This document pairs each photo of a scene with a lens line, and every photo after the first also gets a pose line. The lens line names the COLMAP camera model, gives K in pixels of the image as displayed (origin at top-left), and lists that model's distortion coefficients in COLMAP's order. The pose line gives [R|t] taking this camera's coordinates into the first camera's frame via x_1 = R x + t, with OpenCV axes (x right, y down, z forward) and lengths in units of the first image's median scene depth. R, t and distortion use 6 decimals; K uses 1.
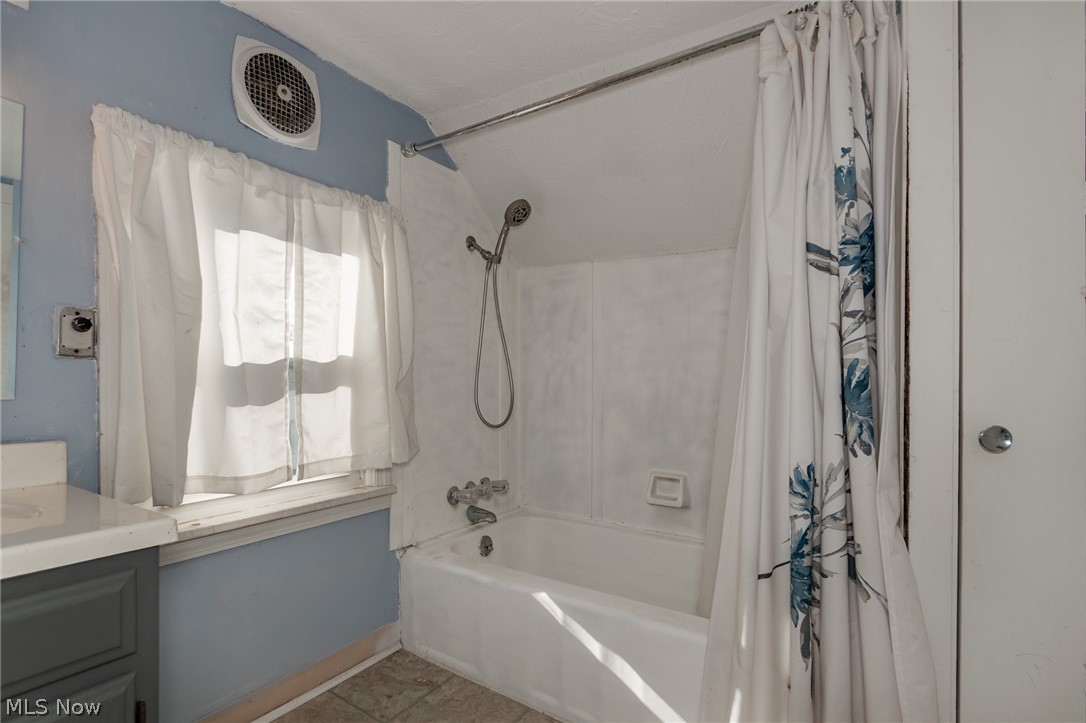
lens RADIAL K [[503.9, 0, 543.0], [0, 503.9, 361.5], [0, 0, 1]] dist [-0.001897, -0.000263]
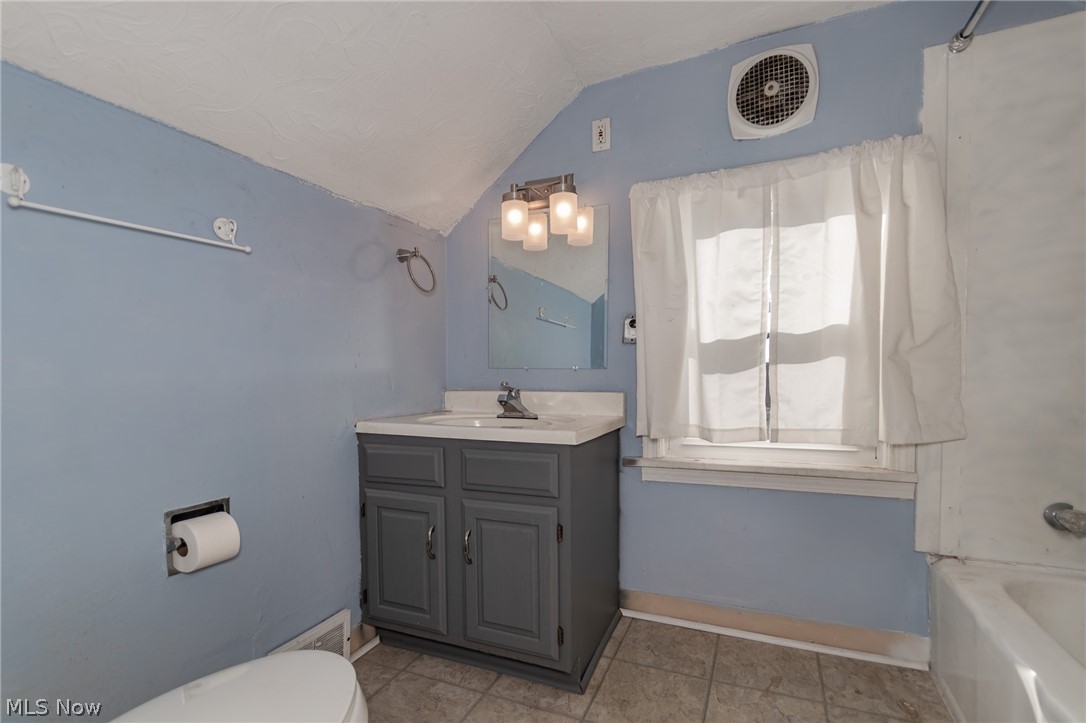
lens RADIAL K [[501.8, 0, 544.4], [0, 501.8, 377.2], [0, 0, 1]] dist [0.000571, 0.000084]
pose [[0.181442, -0.000596, -0.983401, 0.484366], [0.054730, 0.998456, 0.009493, 0.053119], [0.981878, -0.055544, 0.181194, 0.302782]]
